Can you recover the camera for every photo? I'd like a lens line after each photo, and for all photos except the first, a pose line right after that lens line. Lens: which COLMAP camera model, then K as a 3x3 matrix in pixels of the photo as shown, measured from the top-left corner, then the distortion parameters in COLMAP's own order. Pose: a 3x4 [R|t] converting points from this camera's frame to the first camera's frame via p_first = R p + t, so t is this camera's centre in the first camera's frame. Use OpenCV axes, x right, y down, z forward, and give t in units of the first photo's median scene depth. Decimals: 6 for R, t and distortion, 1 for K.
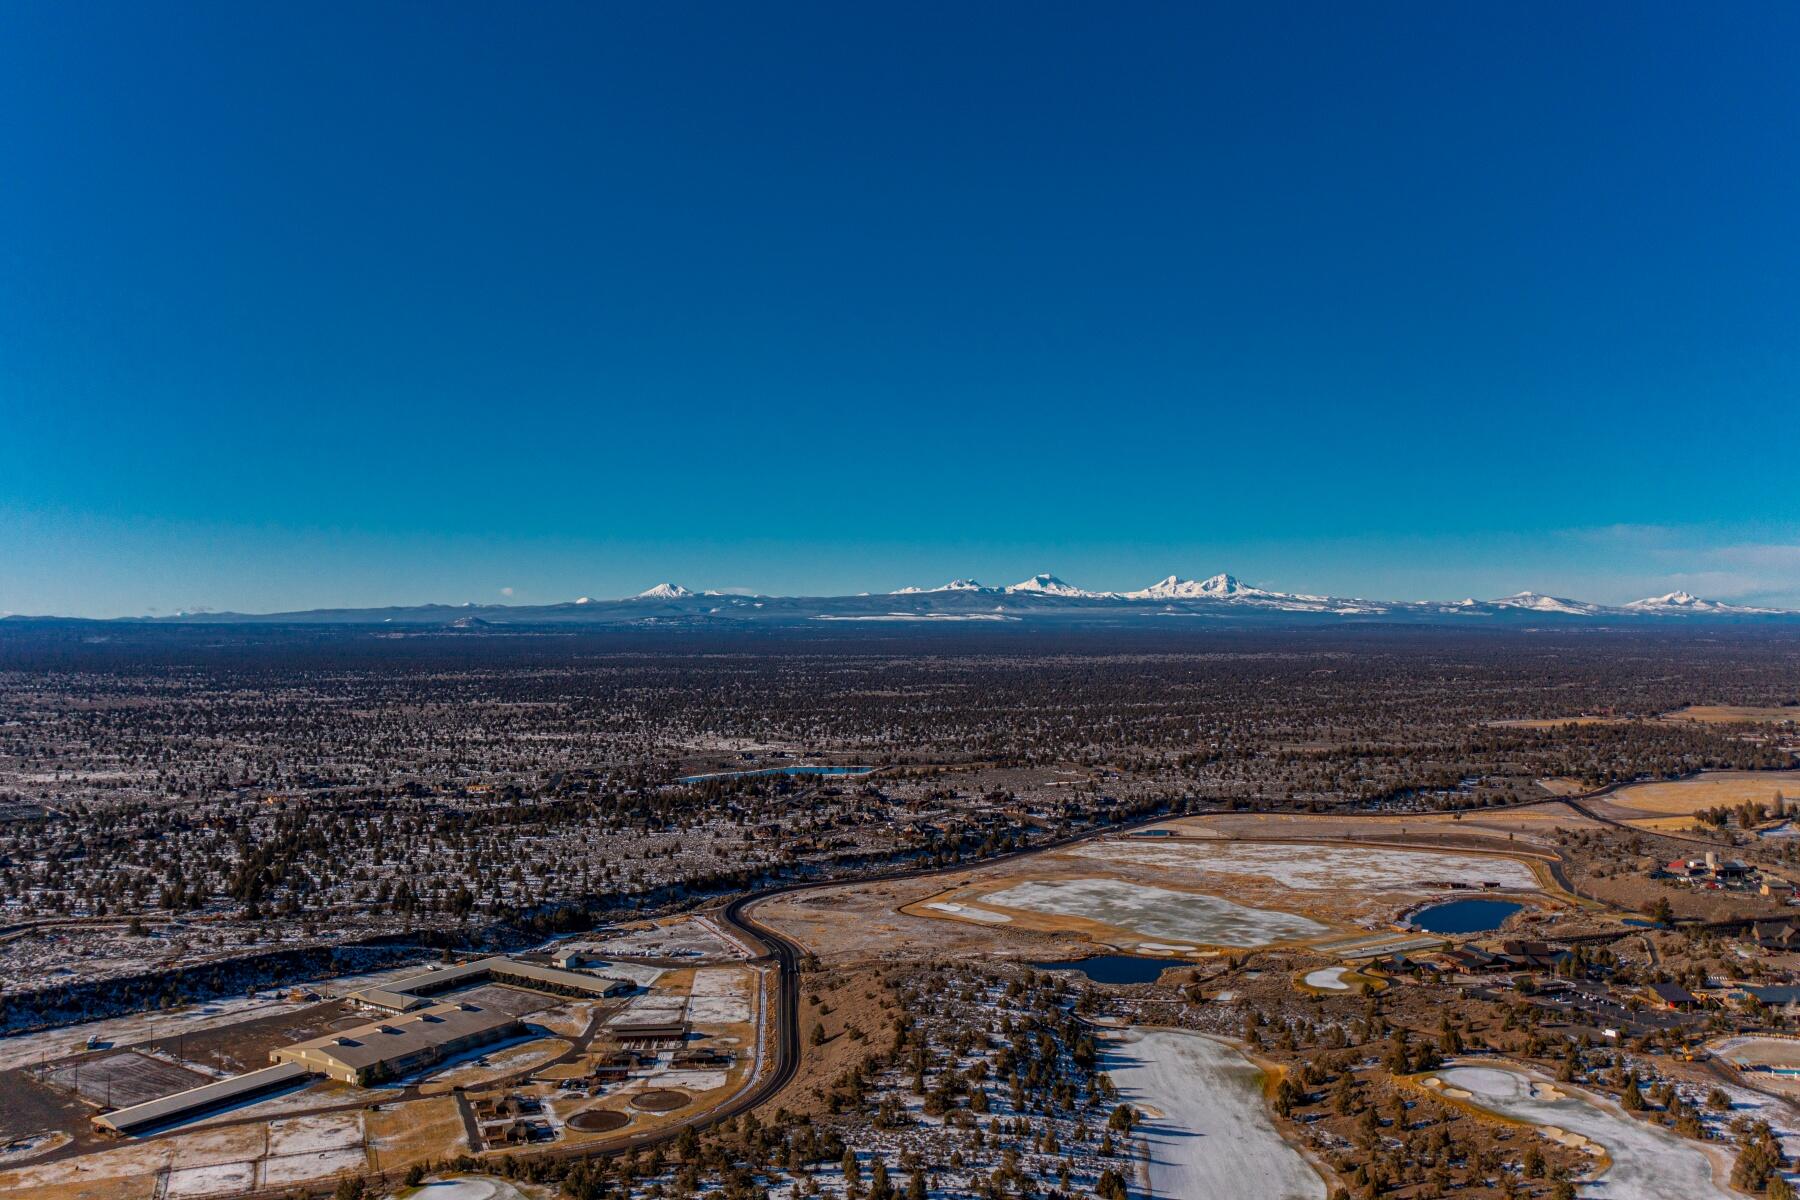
lens RADIAL K [[1428.4, 0, 904.2], [0, 1428.4, 594.9], [0, 0, 1]] dist [-0.014099, 0.015867]
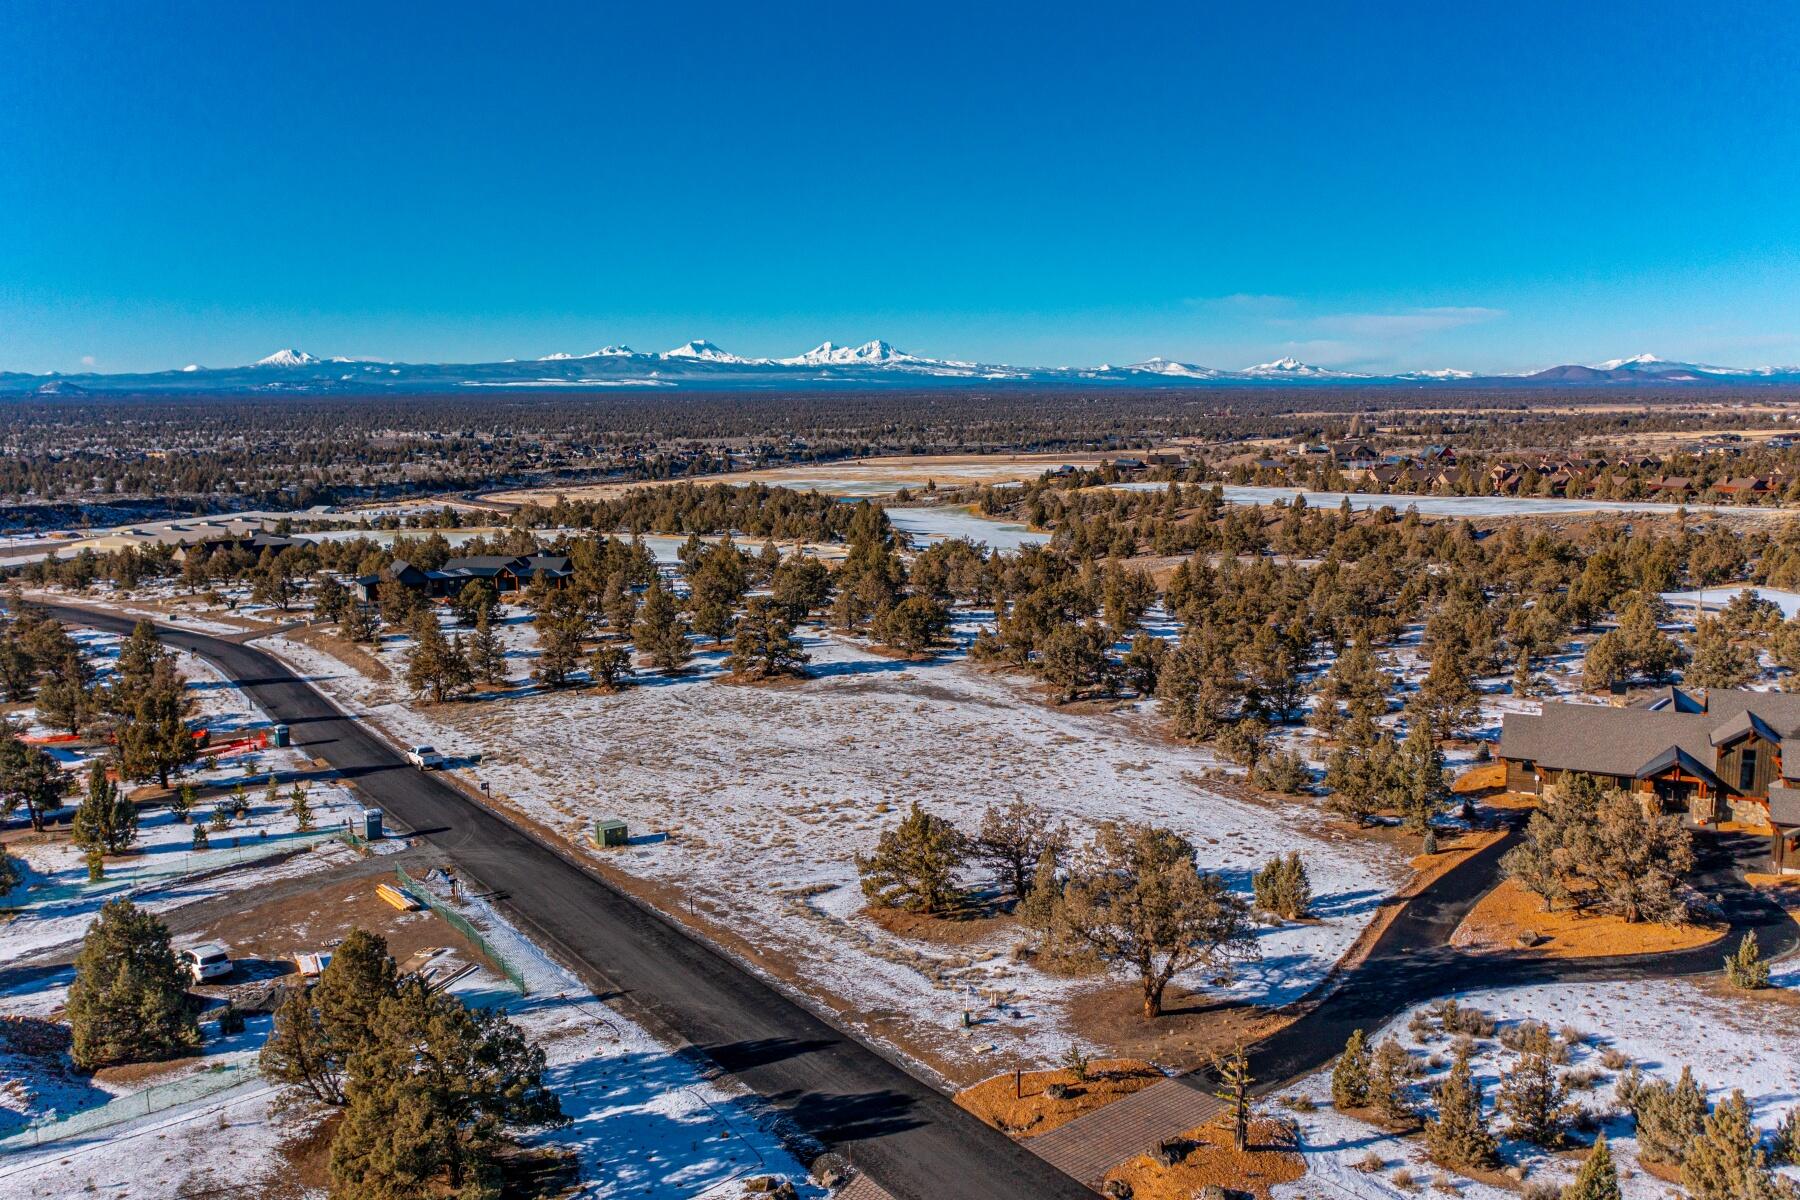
lens RADIAL K [[1428.4, 0, 904.2], [0, 1428.4, 594.9], [0, 0, 1]] dist [-0.014099, 0.015867]
pose [[0.971530, -0.039247, 0.233642, -0.039582], [0.001564, 0.987224, 0.159329, 0.088114], [-0.236911, -0.154427, 0.959180, -0.079277]]
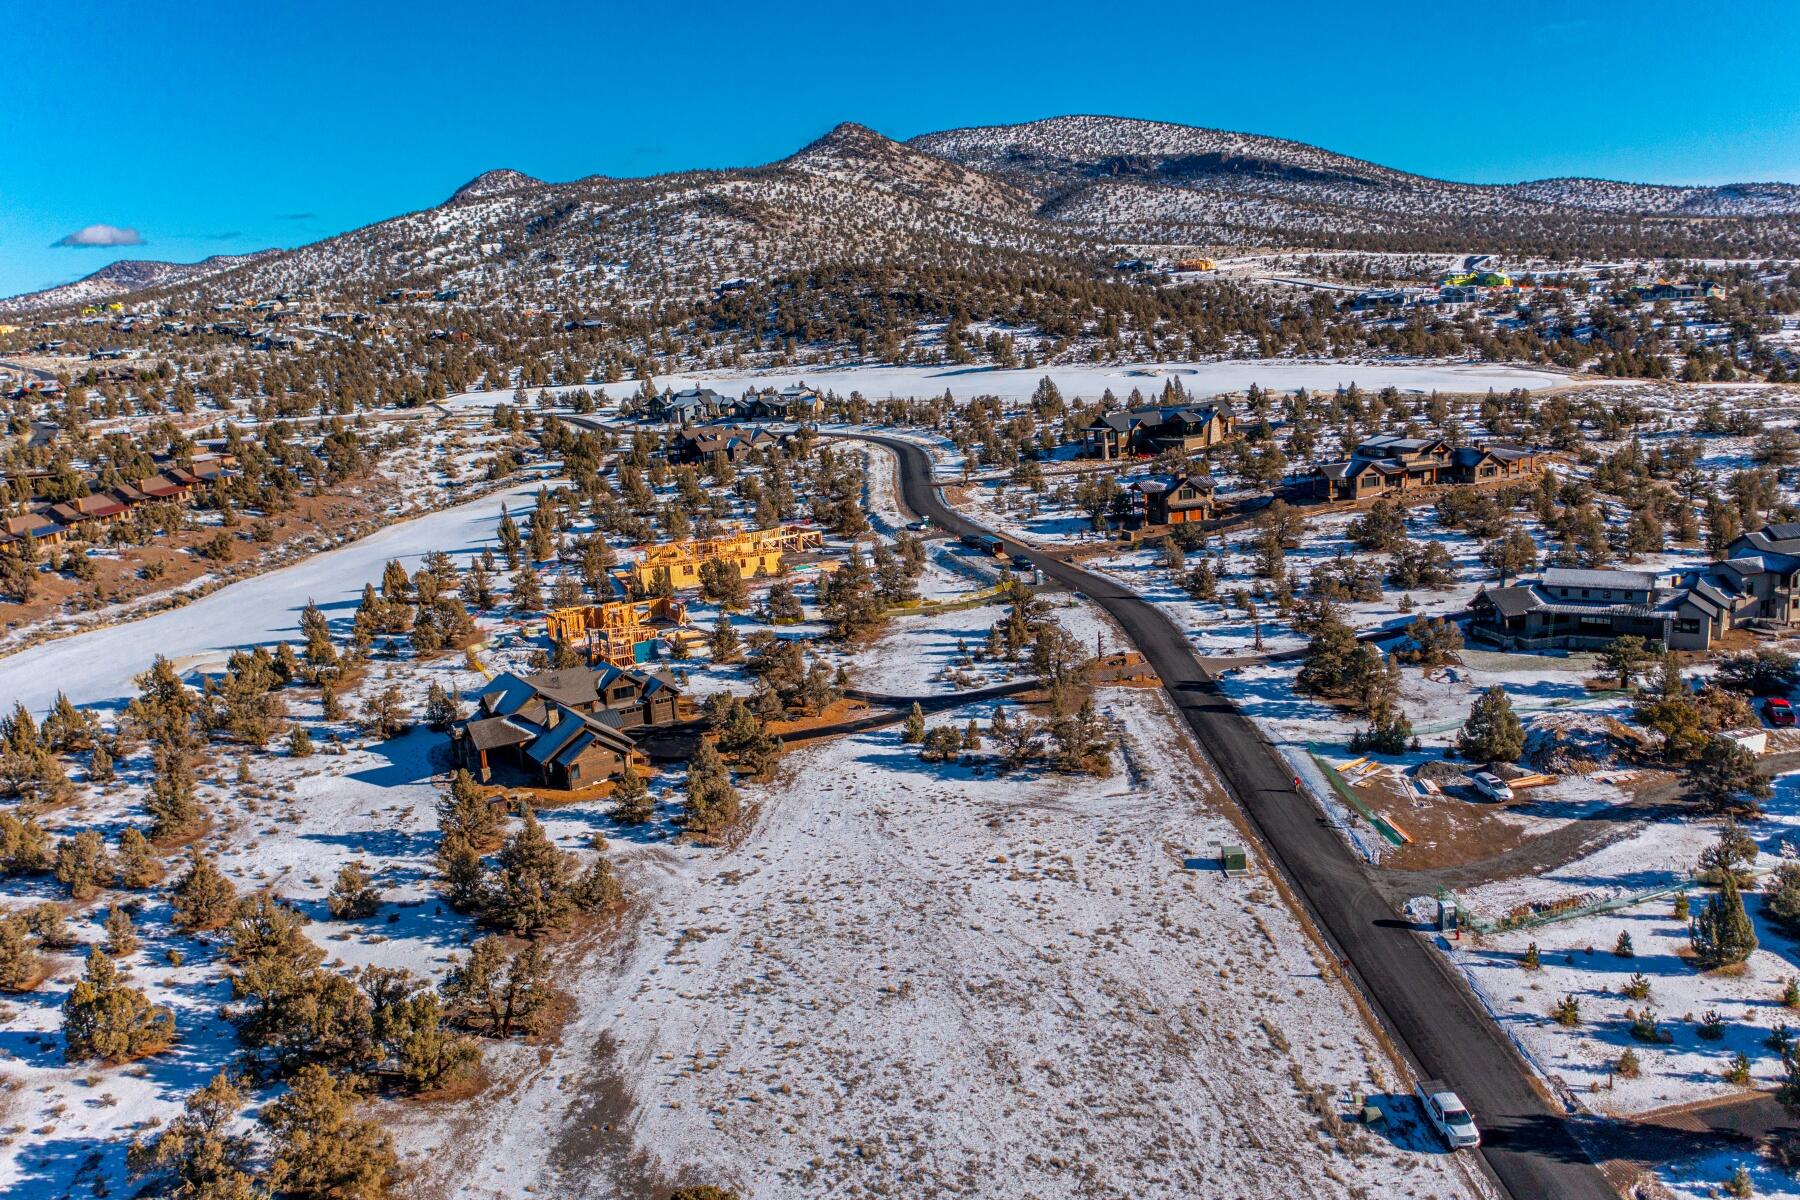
lens RADIAL K [[1425.6, 0, 904.8], [0, 1425.6, 596.8], [0, 0, 1]] dist [-0.013693, 0.010111]
pose [[-0.952938, 0.001704, 0.303161, -0.045260], [0.059796, 0.981397, 0.182441, 0.077860], [-0.297210, 0.191982, -0.935312, 0.085265]]
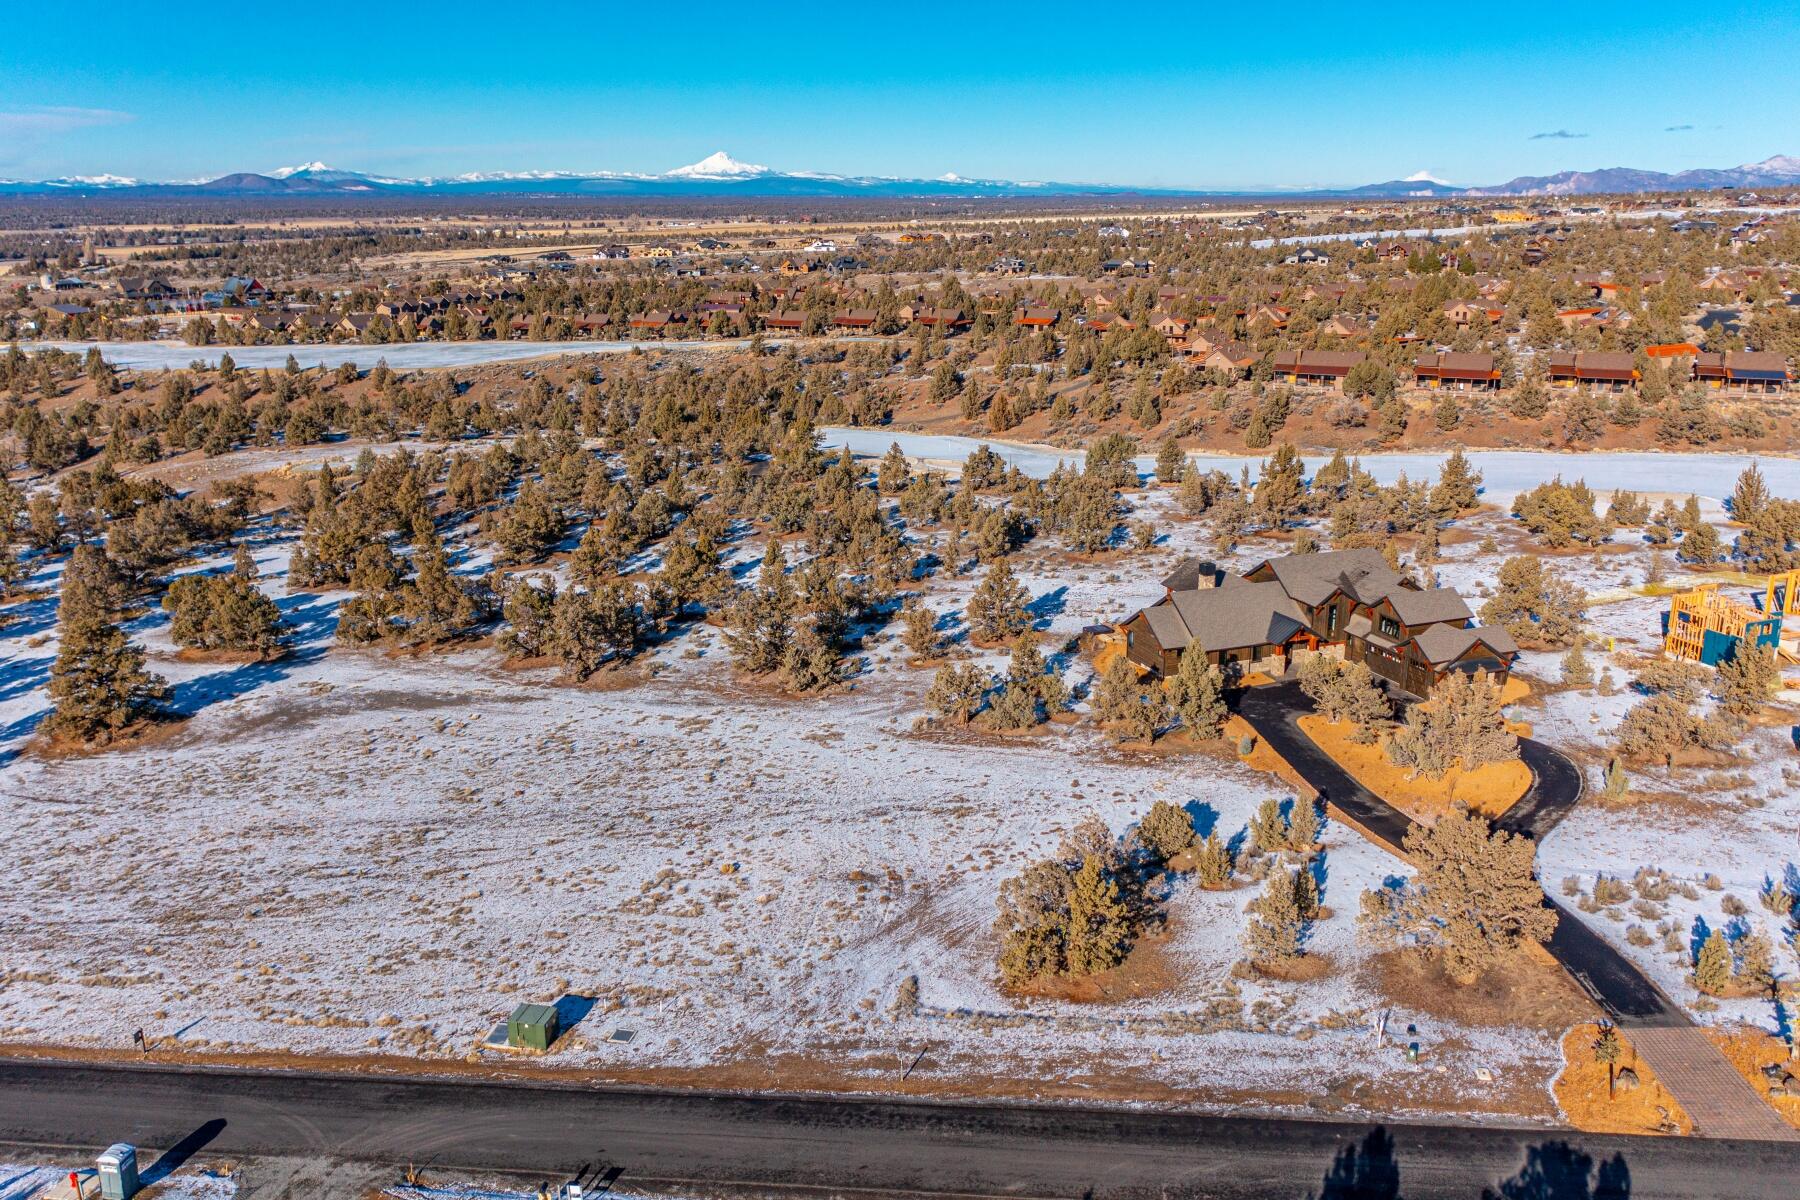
lens RADIAL K [[1481.3, 0, 900.0], [0, 1481.3, 600.0], [0, 0, 1]] dist [-0.008585, 0.005047]
pose [[0.473580, -0.231140, 0.849880, -0.074567], [-0.017654, 0.962265, 0.271542, 0.081966], [-0.880574, -0.143601, 0.451629, -0.039632]]
